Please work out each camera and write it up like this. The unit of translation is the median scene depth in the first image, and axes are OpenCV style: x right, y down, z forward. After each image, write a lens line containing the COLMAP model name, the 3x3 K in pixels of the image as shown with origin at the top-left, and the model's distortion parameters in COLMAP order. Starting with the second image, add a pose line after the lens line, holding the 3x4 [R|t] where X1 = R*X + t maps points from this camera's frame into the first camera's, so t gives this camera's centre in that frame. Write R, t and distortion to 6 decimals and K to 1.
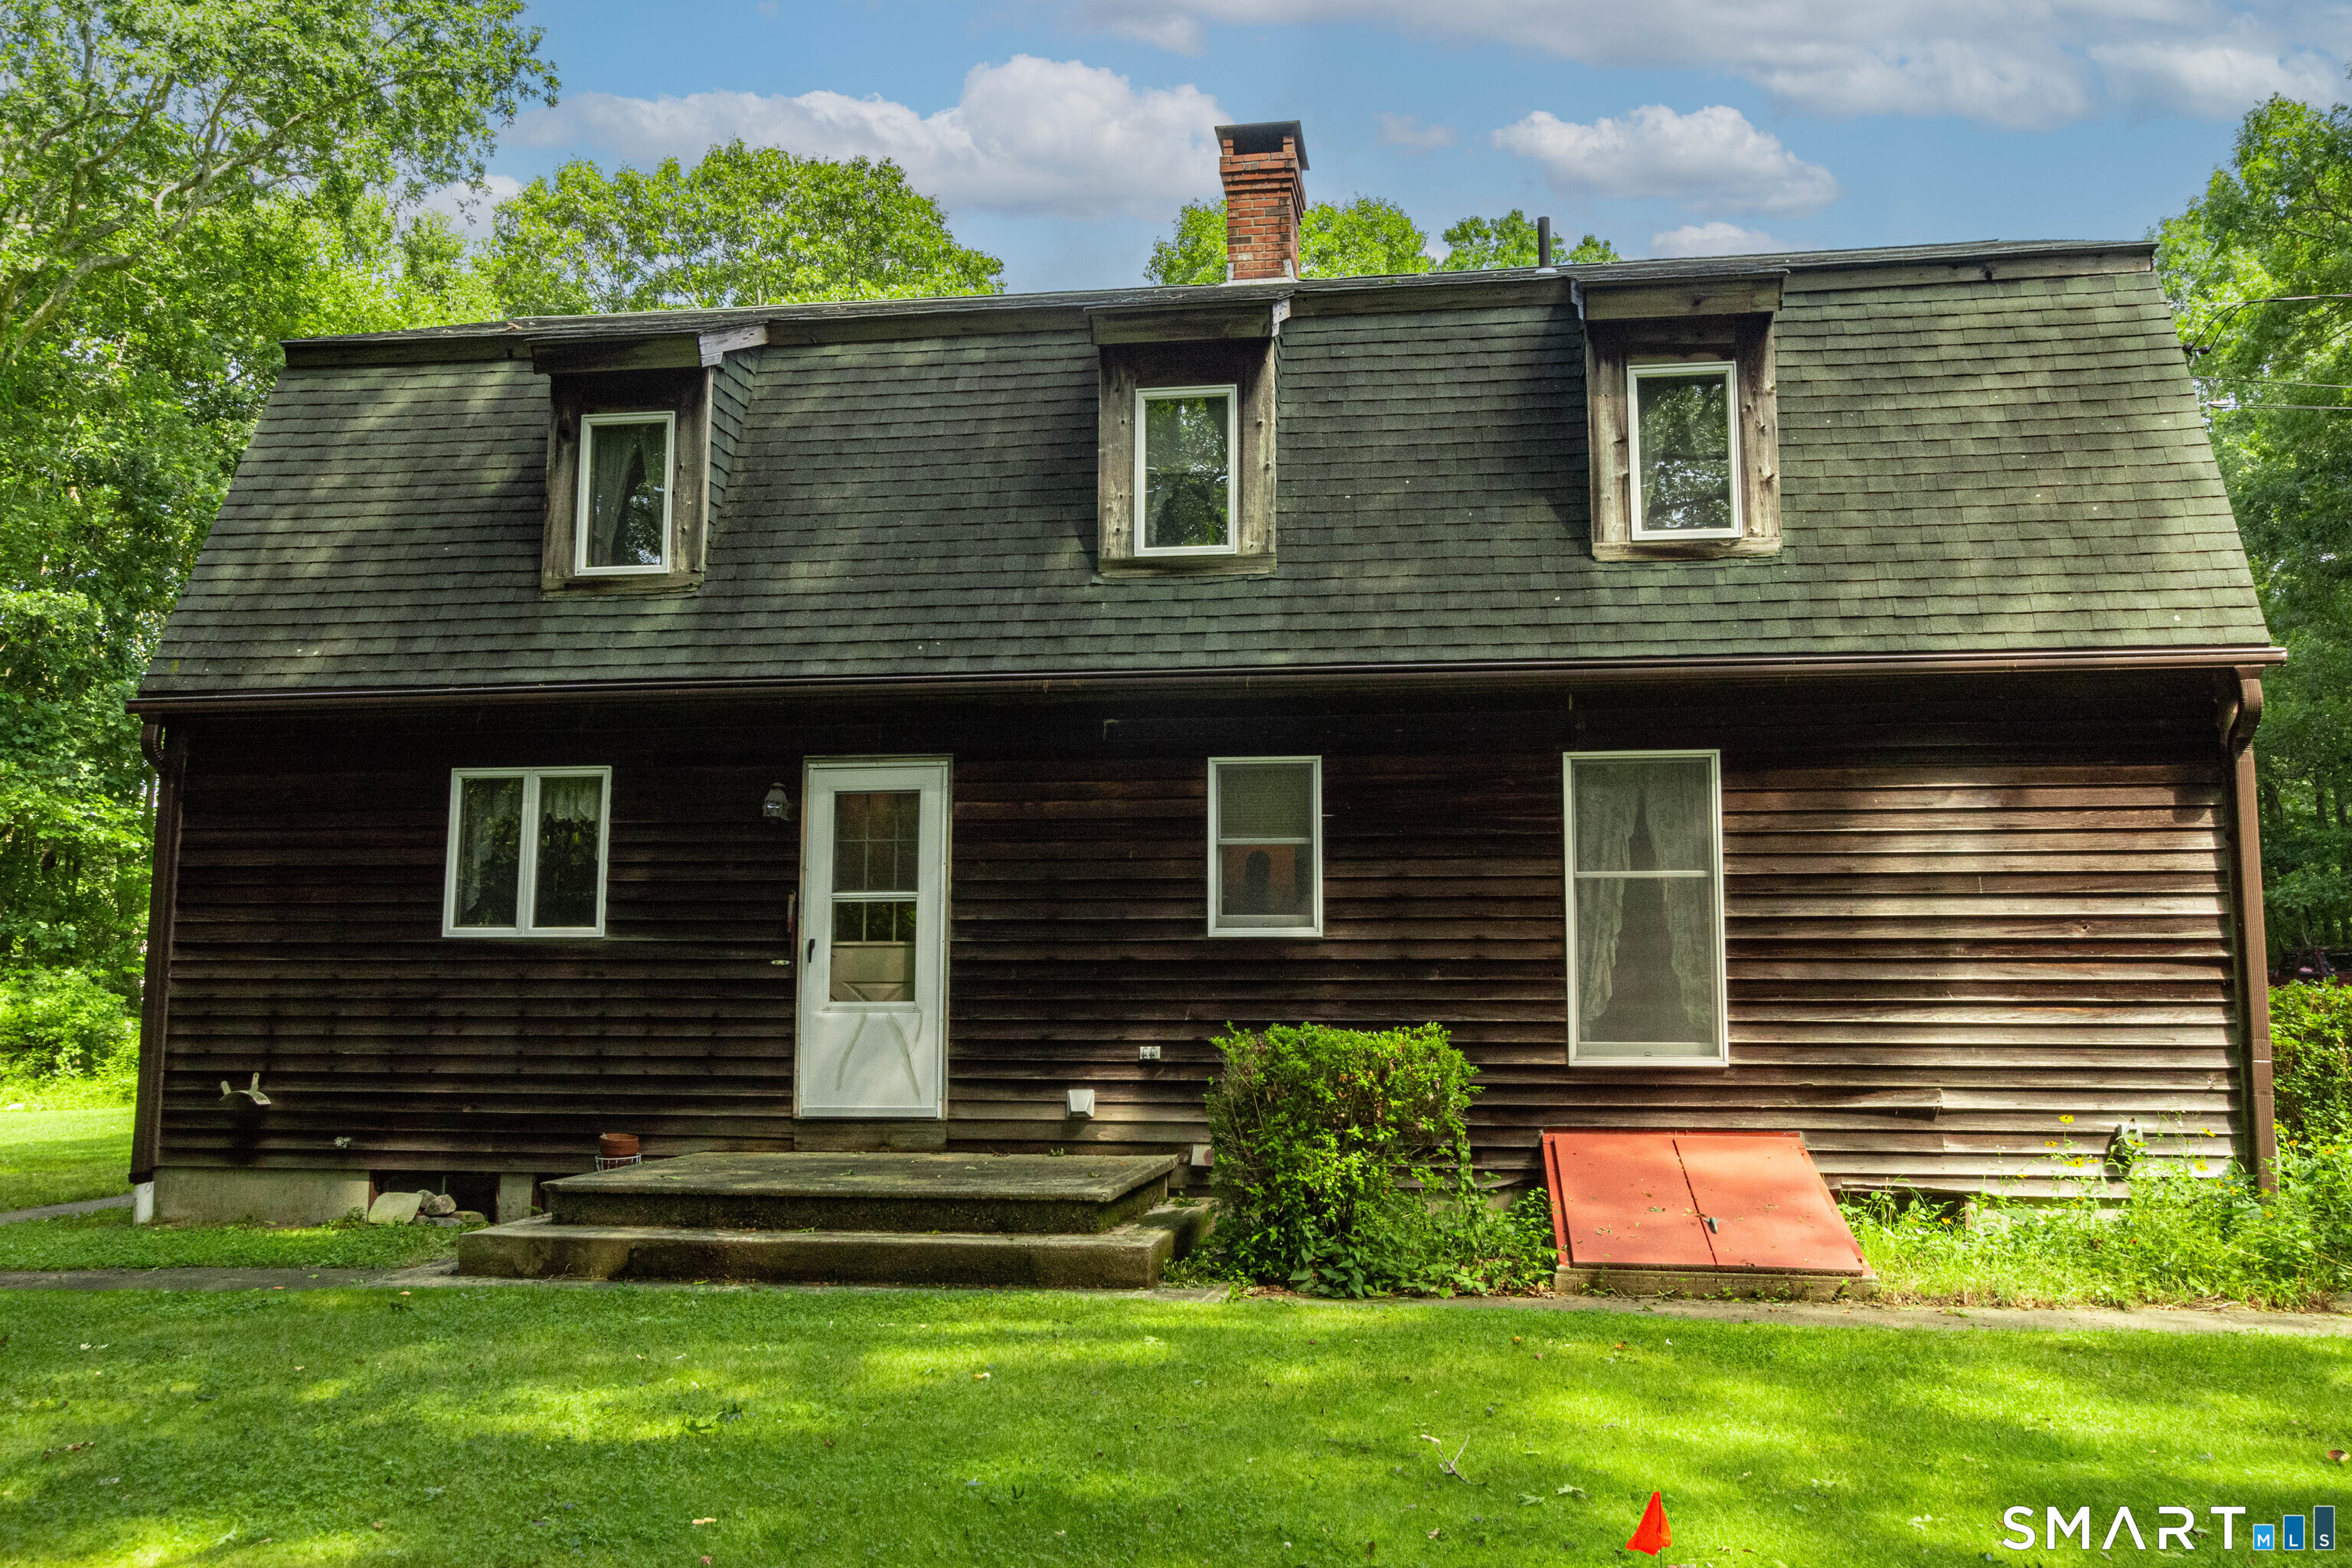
lens RADIAL K [[1738.8, 0, 1176.0], [0, 1738.8, 786.1], [0, 0, 1]] dist [-0.004586, 0.000368]
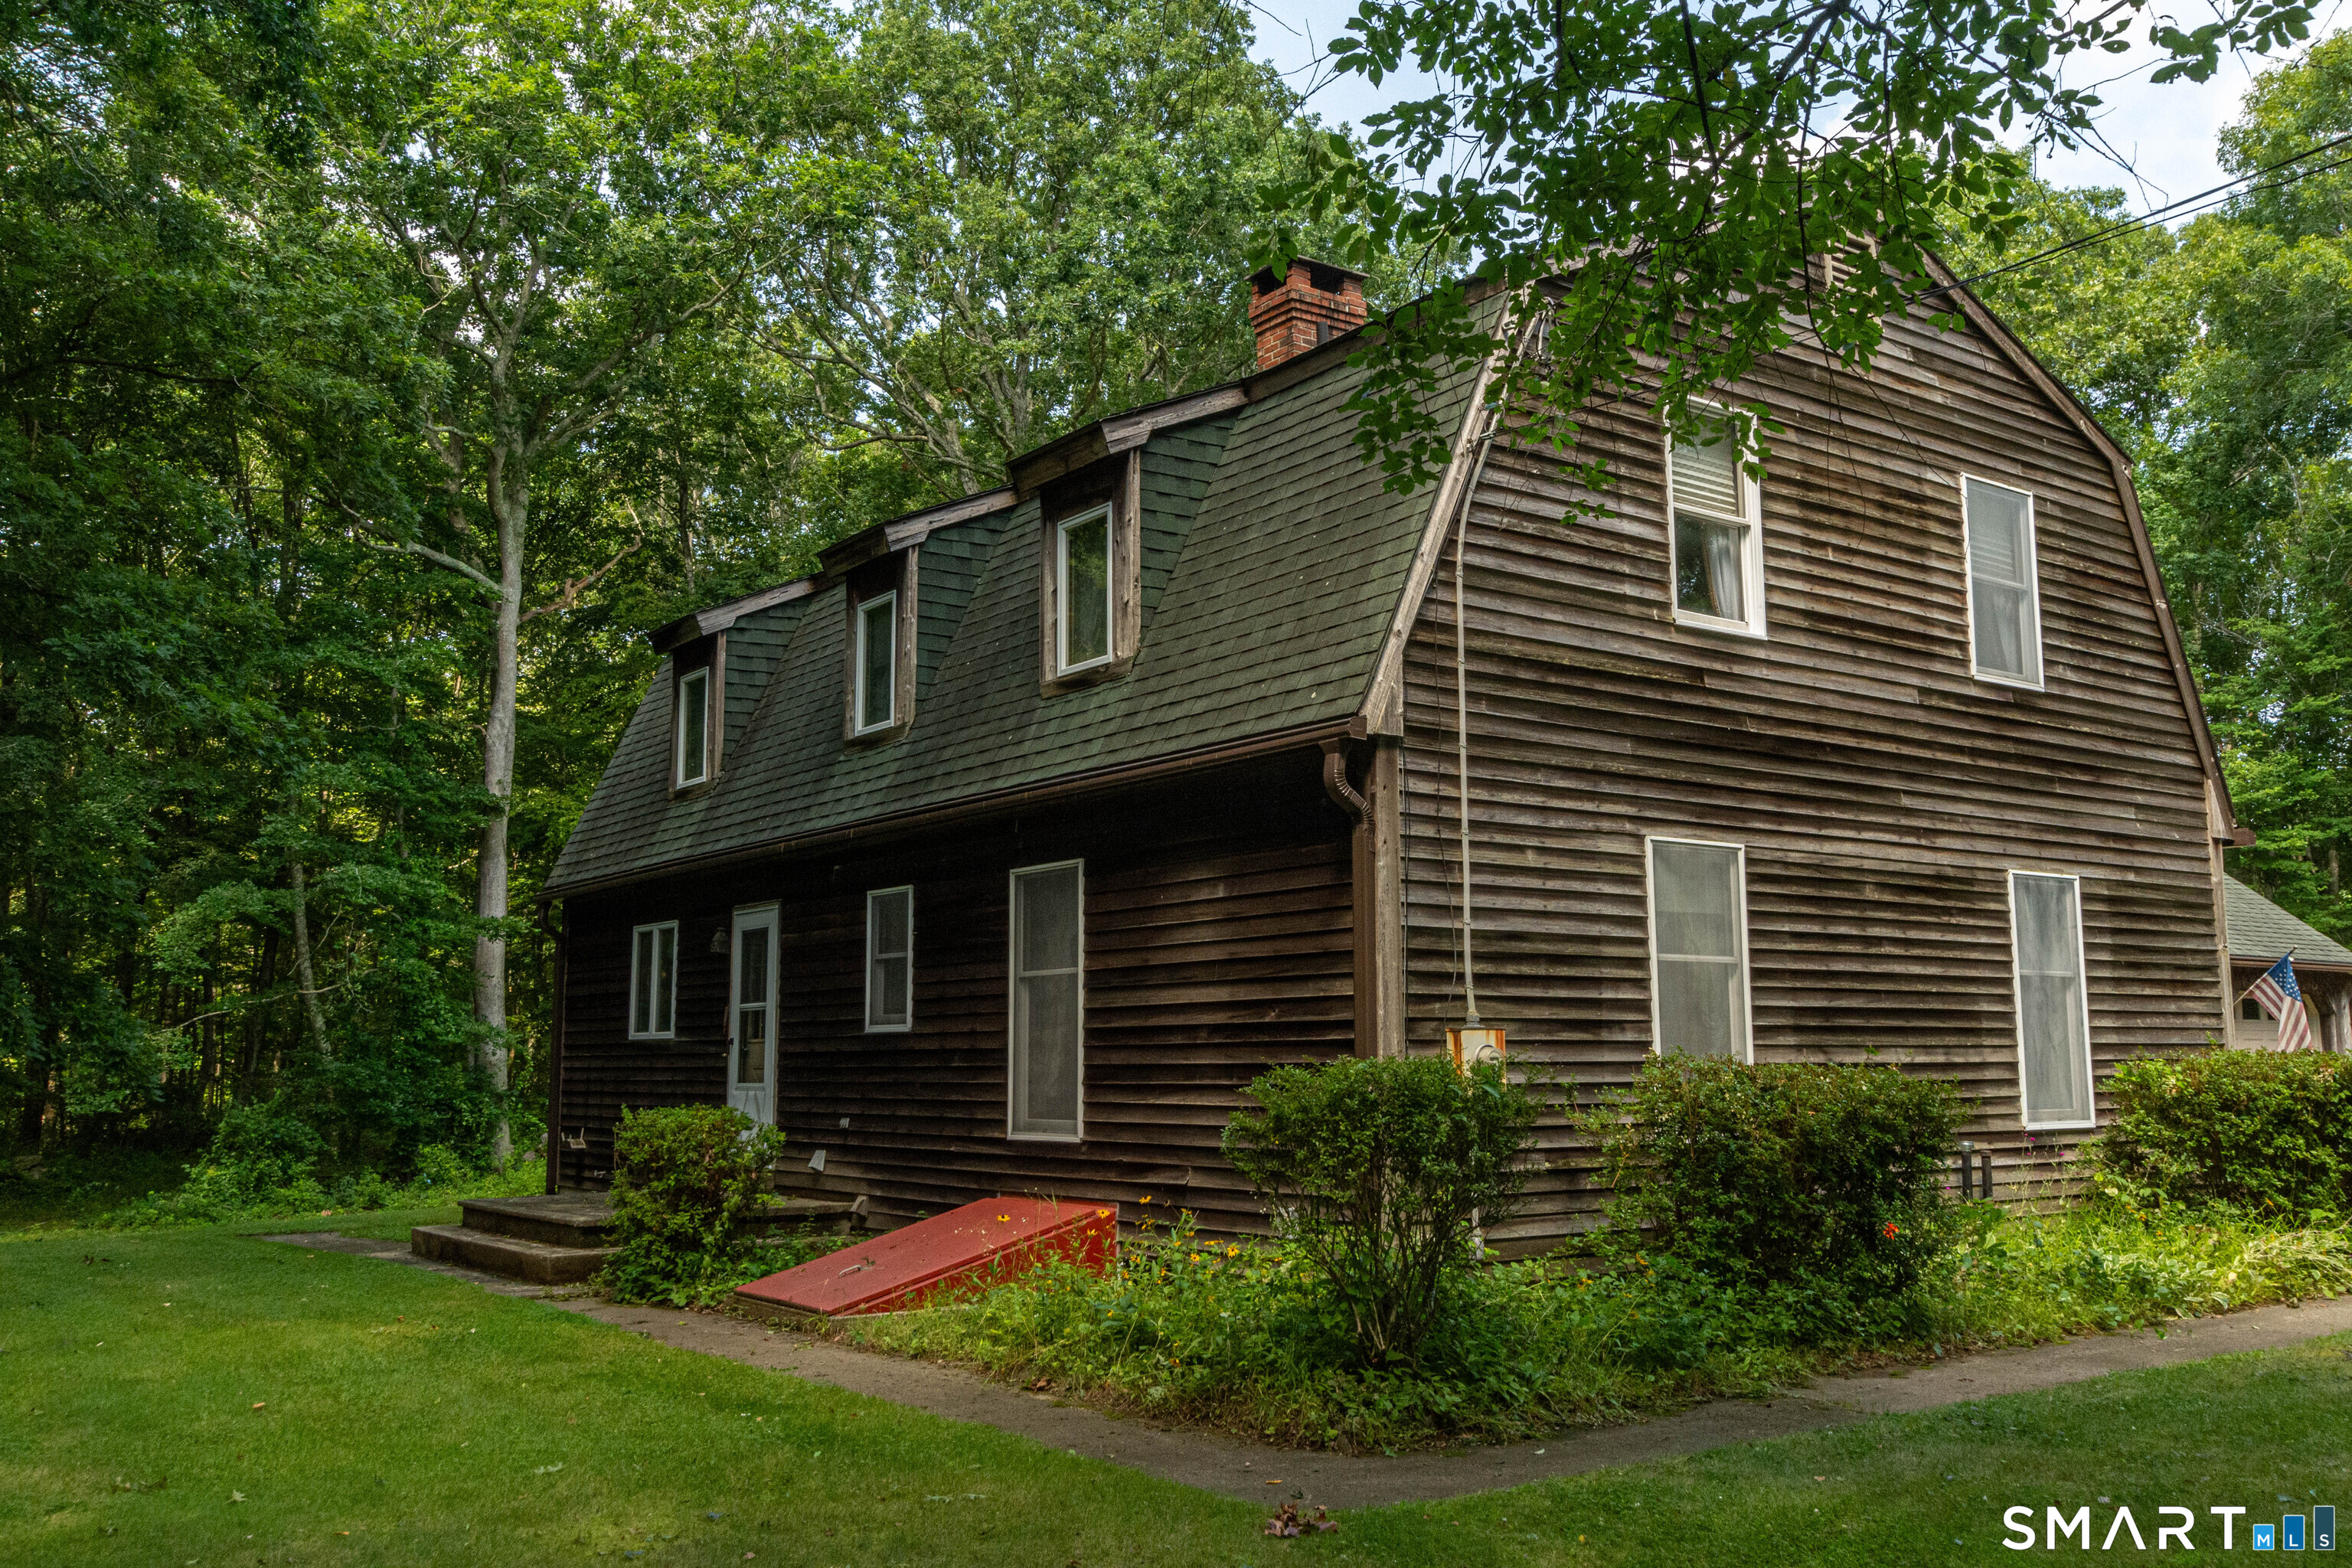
lens RADIAL K [[2012.8, 0, 1174.2], [0, 2012.8, 780.5], [0, 0, 1]] dist [0.007680, 0.000794]
pose [[0.693685, -0.104292, -0.712688, 1.247605], [0.079208, 0.994506, -0.068436, 0.022058], [0.715910, -0.008978, 0.698135, 0.134932]]
